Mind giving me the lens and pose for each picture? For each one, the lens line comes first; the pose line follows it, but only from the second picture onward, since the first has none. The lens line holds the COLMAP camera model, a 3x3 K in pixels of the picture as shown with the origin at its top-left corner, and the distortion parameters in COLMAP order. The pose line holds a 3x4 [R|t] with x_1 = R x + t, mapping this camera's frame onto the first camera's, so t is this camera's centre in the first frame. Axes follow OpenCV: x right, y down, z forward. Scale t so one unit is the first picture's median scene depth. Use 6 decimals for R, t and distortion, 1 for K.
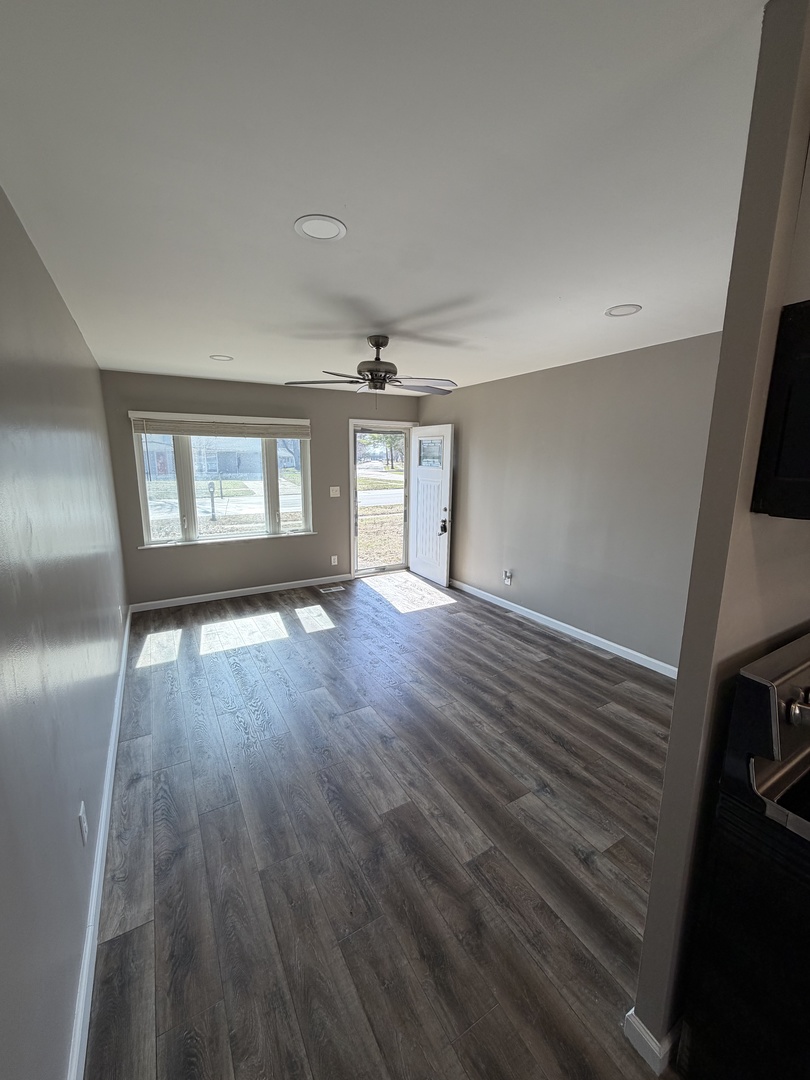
lens RADIAL K [[426.4, 0, 398.7], [0, 426.4, 538.0], [0, 0, 1]] dist [0.000847, 0.000296]
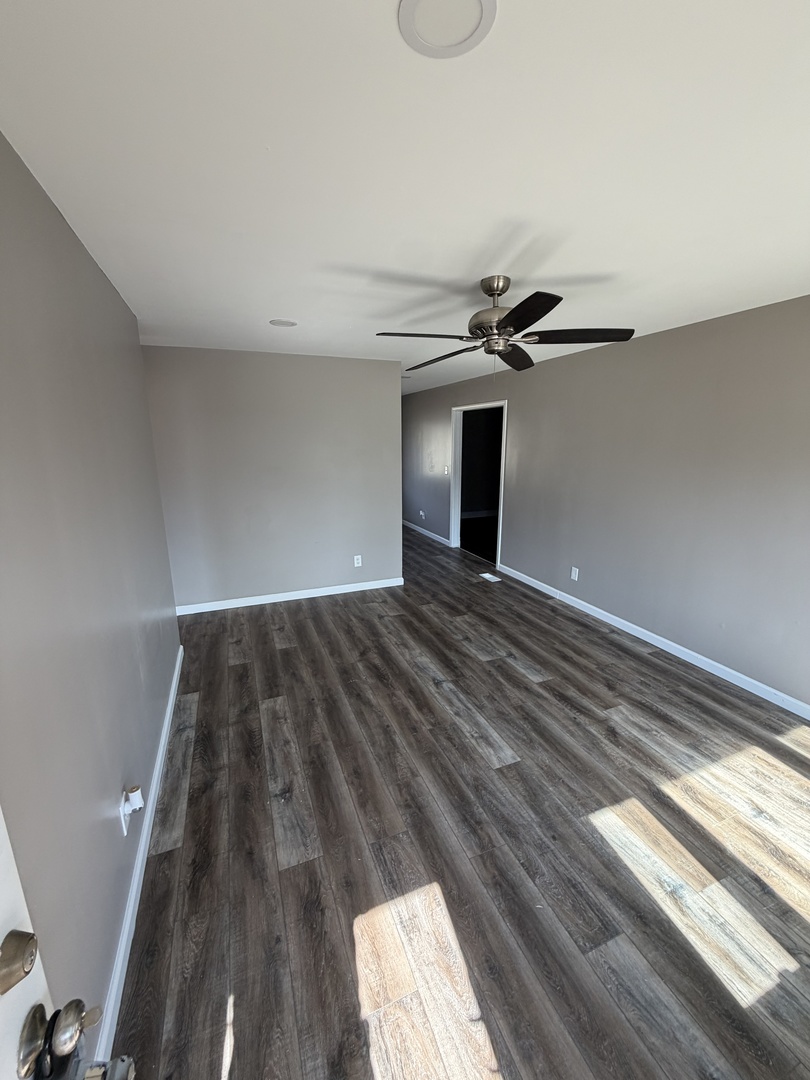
lens RADIAL K [[426.4, 0, 398.7], [0, 426.4, 538.0], [0, 0, 1]] dist [0.000847, 0.000296]
pose [[-0.989110, -0.035484, 0.142833, 0.003995], [0.025719, 0.913893, 0.405139, -0.358158], [-0.144910, 0.404401, -0.903029, 1.817910]]
